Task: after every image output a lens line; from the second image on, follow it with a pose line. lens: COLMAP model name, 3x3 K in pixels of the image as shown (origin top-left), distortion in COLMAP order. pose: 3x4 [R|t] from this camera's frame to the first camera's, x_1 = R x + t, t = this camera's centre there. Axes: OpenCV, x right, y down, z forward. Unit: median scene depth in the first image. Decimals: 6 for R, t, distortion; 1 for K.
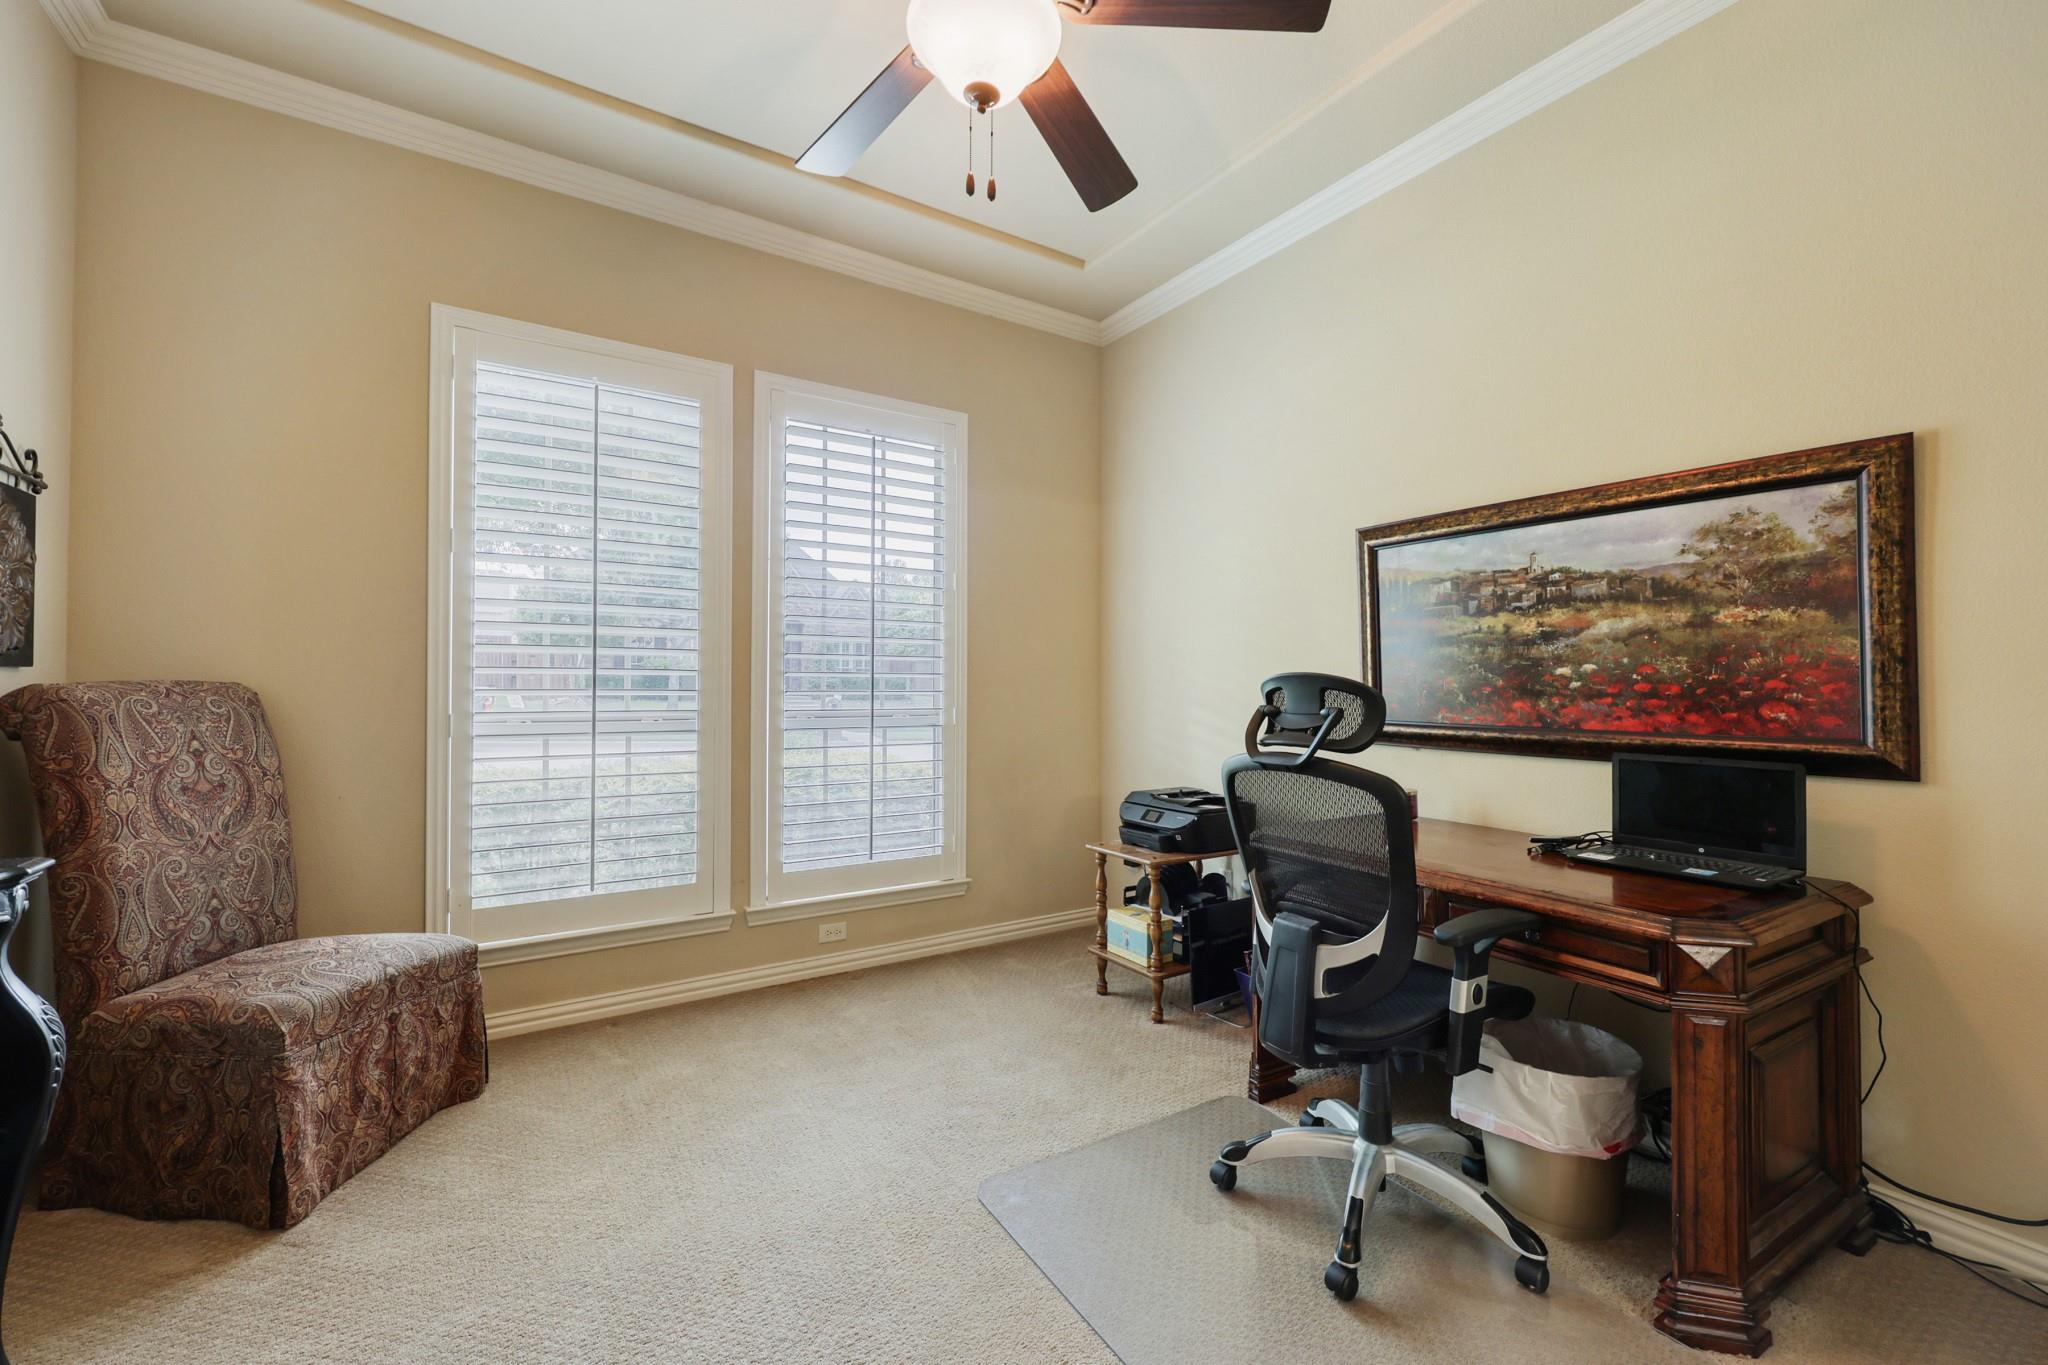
lens RADIAL K [[827.2, 0, 1024.0], [0, 827.2, 682.5], [0, 0, 1]] dist [0.000004, -0.000022]
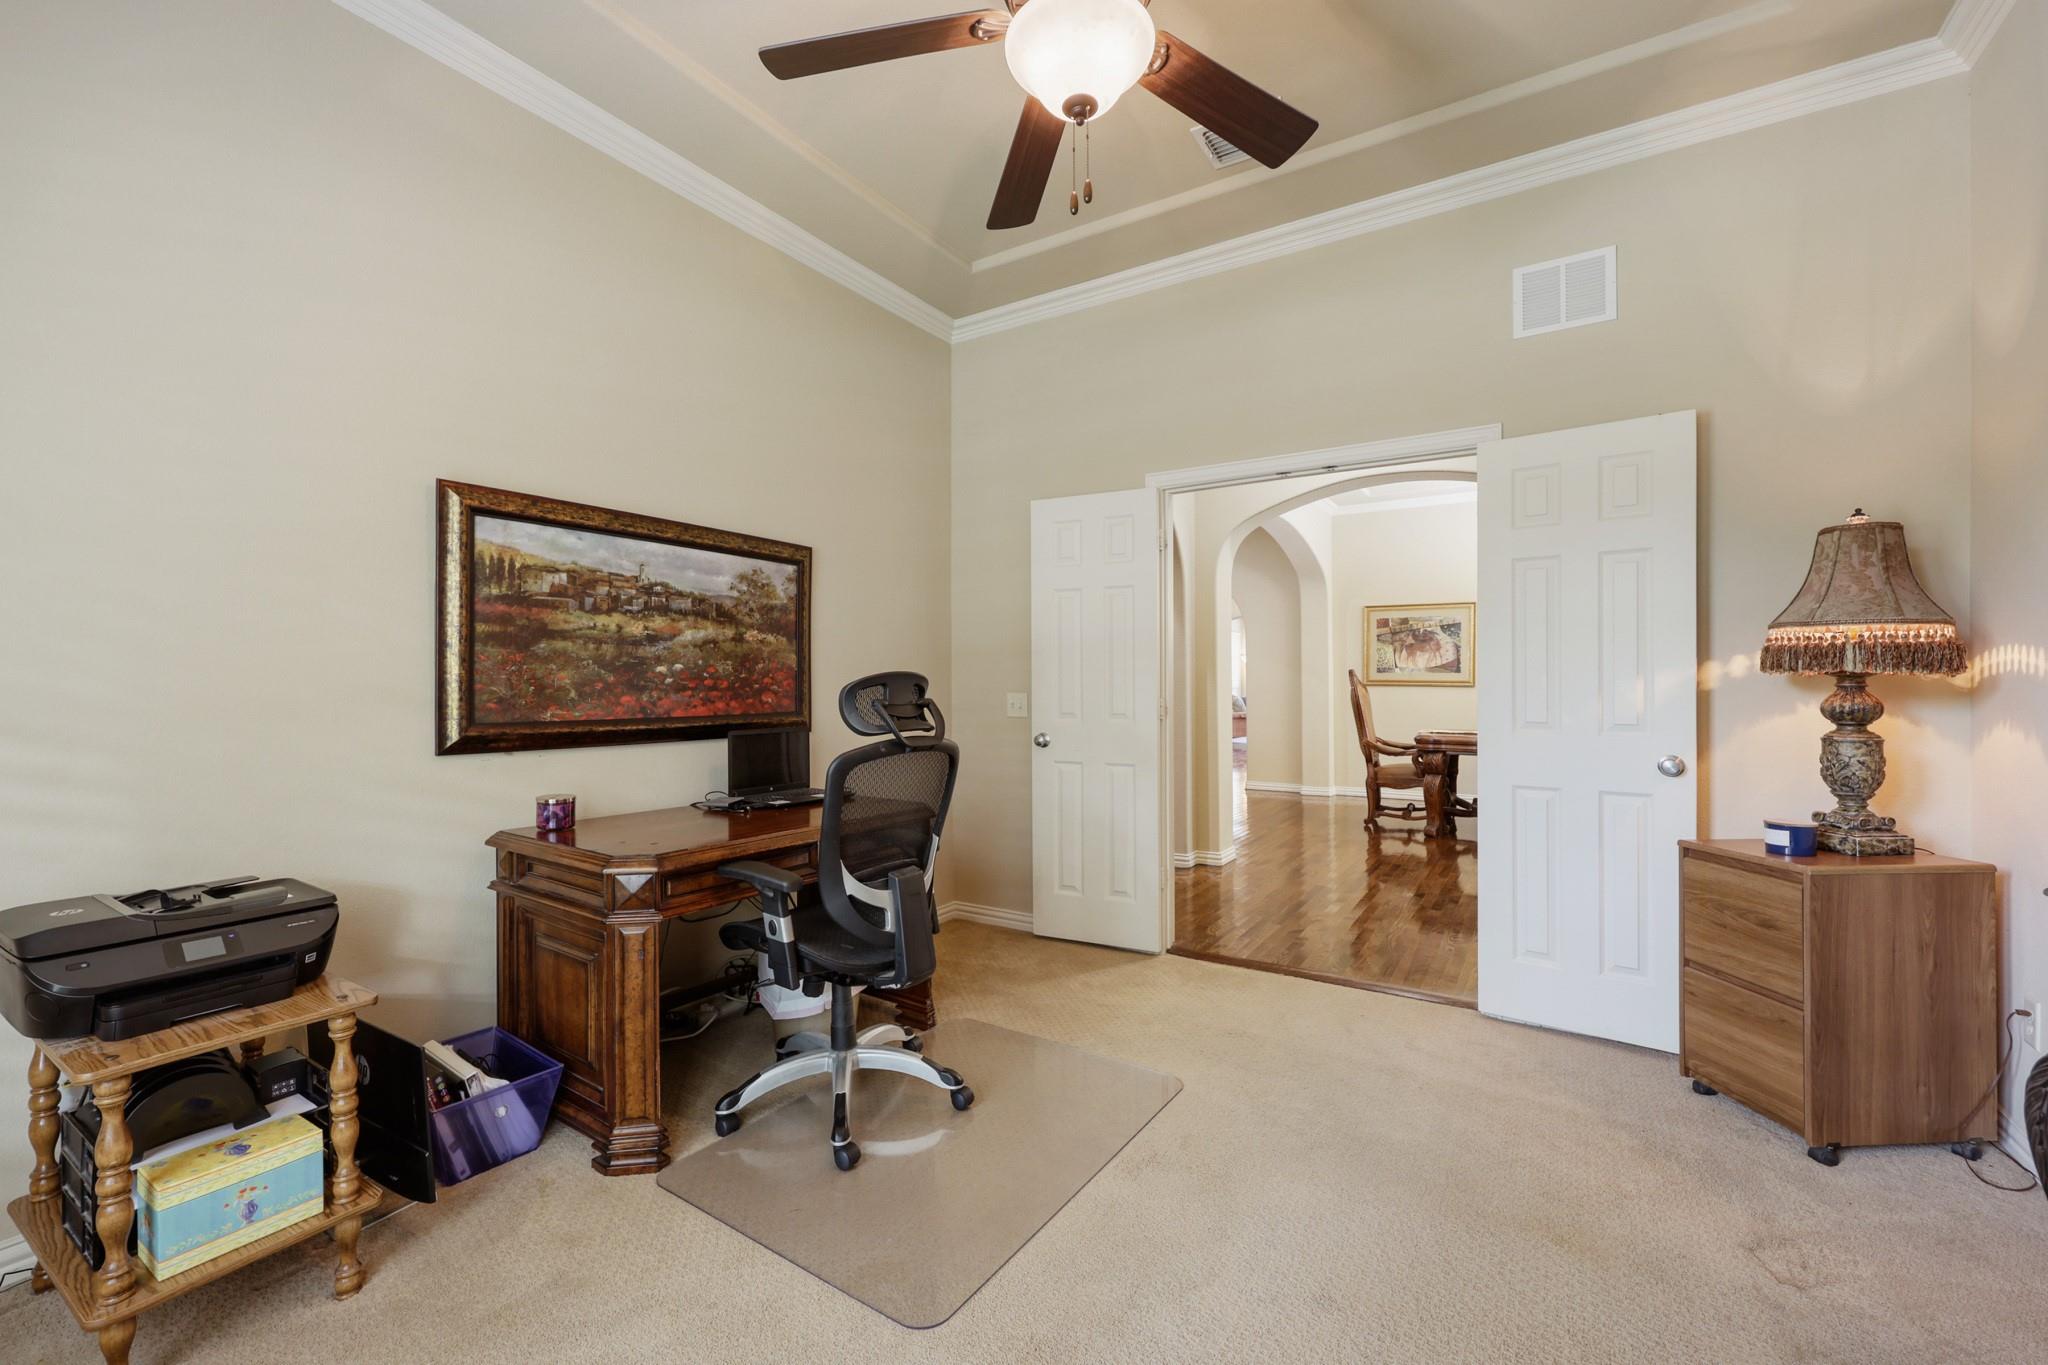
lens RADIAL K [[827.2, 0, 1024.0], [0, 827.2, 682.5], [0, 0, 1]] dist [0.000004, -0.000022]
pose [[-0.406376, -0.002848, 0.913702, -0.647538], [-0.004509, 0.999989, 0.001112, 0.001729], [-0.913695, -0.003668, -0.406384, 1.002939]]
